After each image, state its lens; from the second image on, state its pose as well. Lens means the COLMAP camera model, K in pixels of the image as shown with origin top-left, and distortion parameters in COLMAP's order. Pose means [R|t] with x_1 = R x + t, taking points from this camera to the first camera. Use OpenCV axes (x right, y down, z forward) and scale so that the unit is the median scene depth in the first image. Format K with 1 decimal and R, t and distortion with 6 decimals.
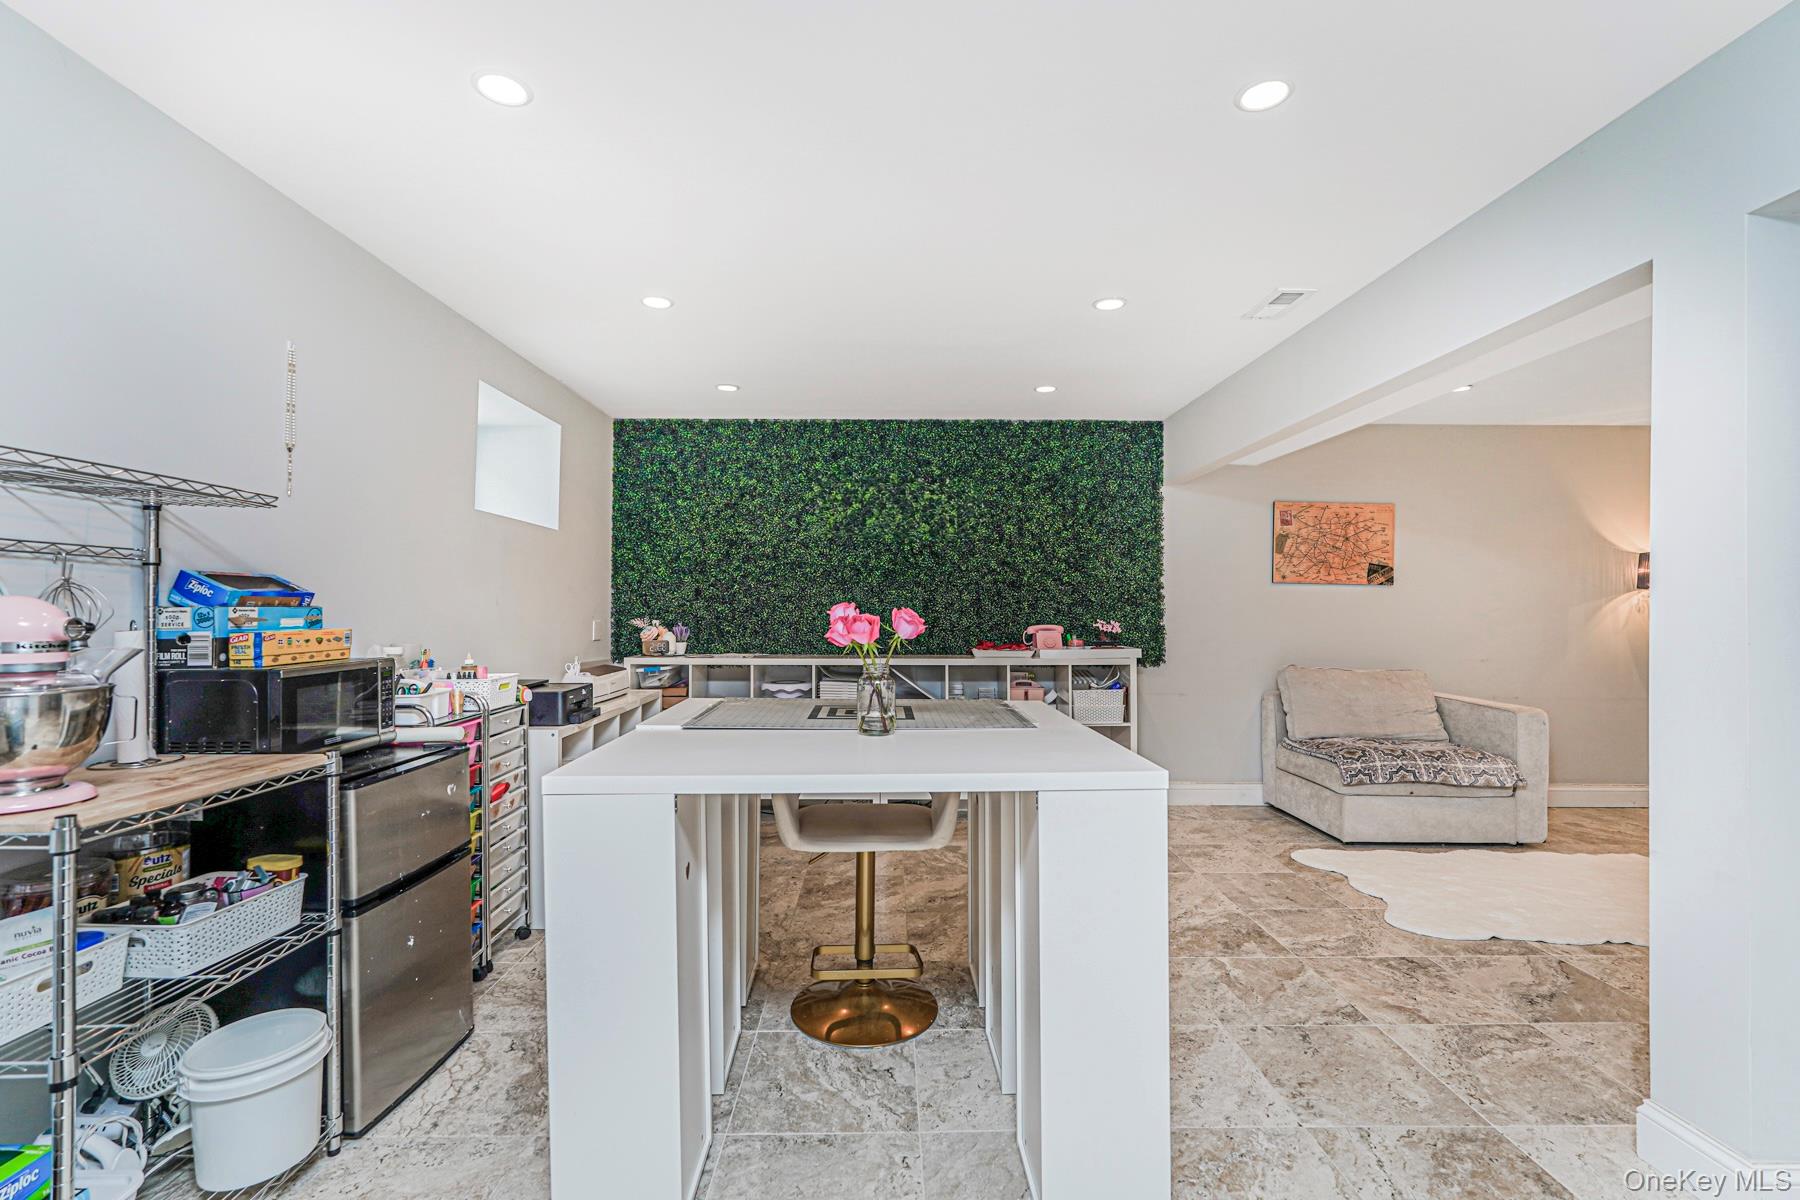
lens RADIAL K [[797.4, 0, 908.9], [0, 797.4, 603.0], [0, 0, 1]] dist [-0.001052, 0.001357]
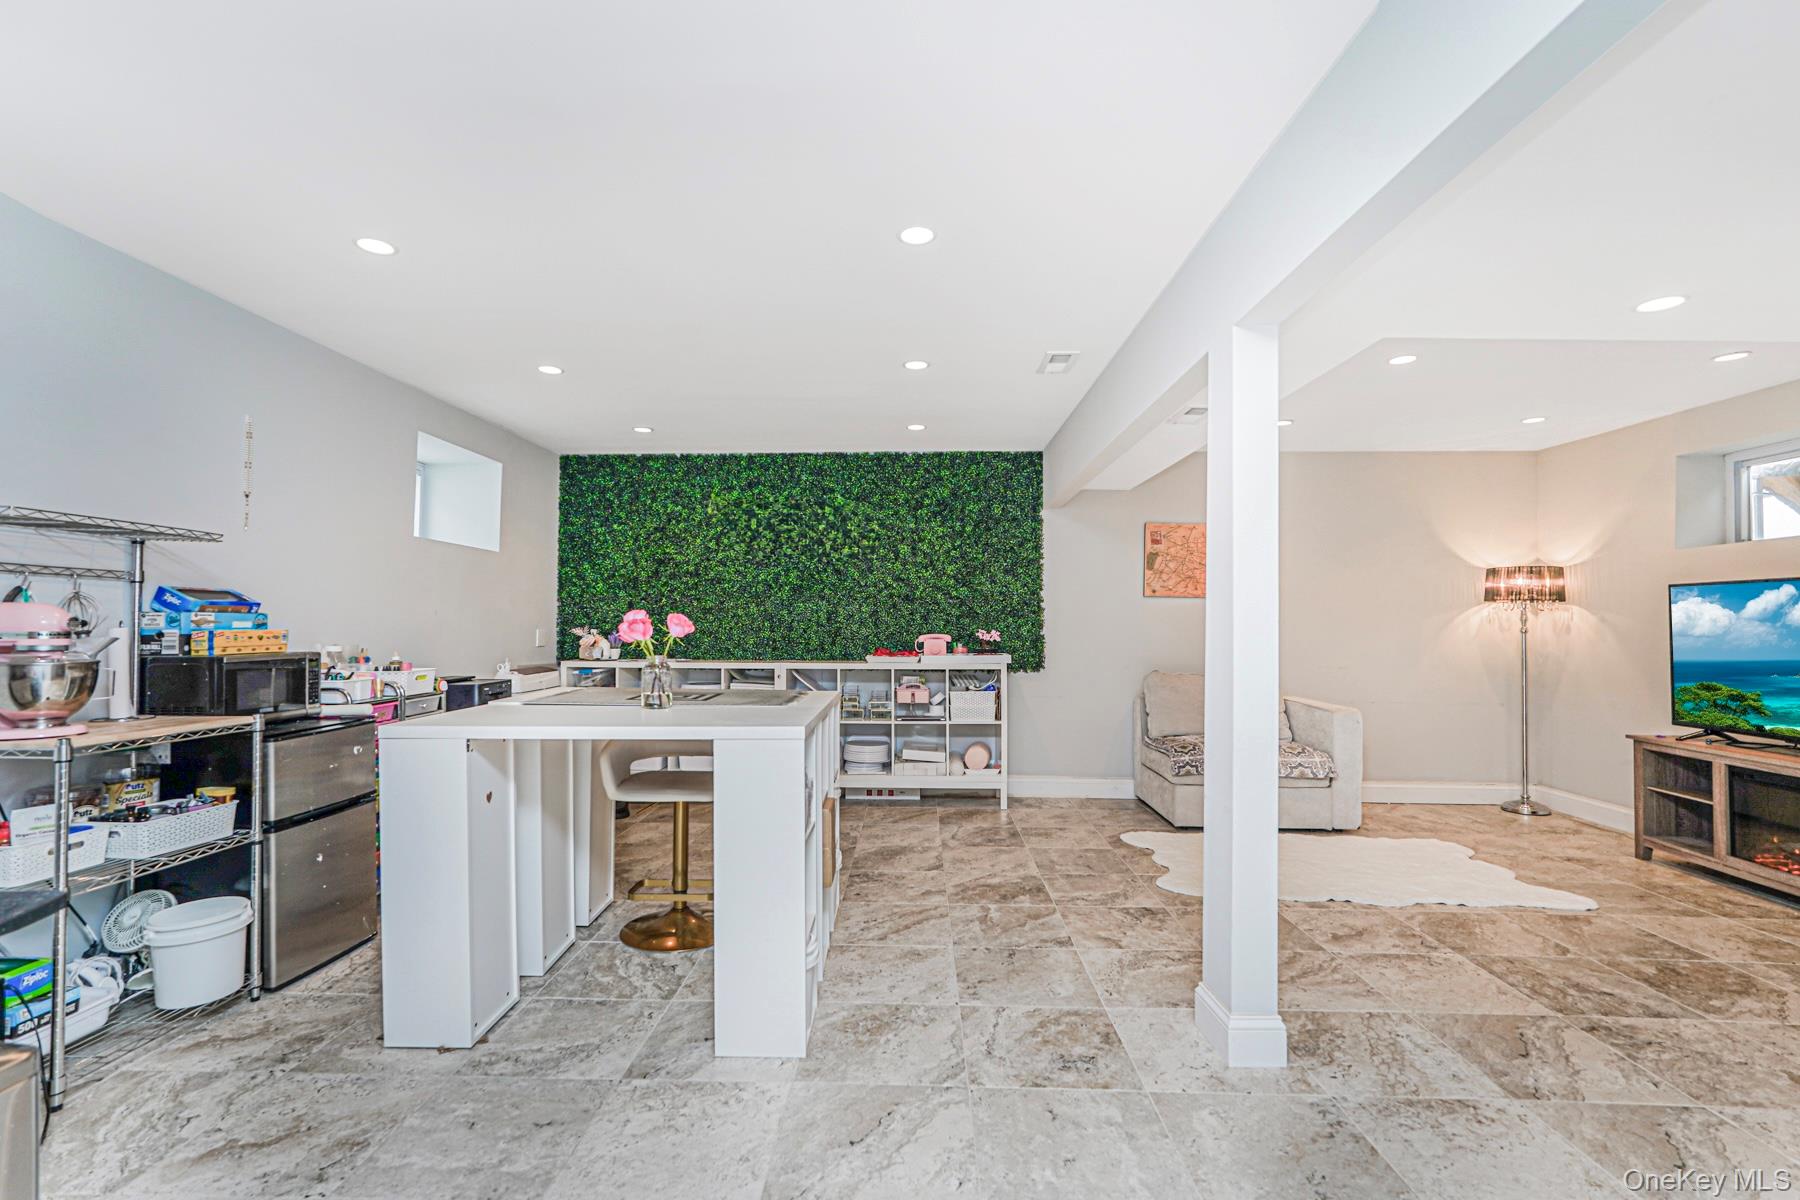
lens RADIAL K [[797.4, 0, 886.1], [0, 797.4, 609.1], [0, 0, 1]] dist [-0.001052, 0.001357]
pose [[0.998563, -0.000096, -0.053587, 0.271384], [-0.000552, 0.999927, -0.012085, 0.009588], [0.053584, 0.012097, 0.998490, -0.205576]]
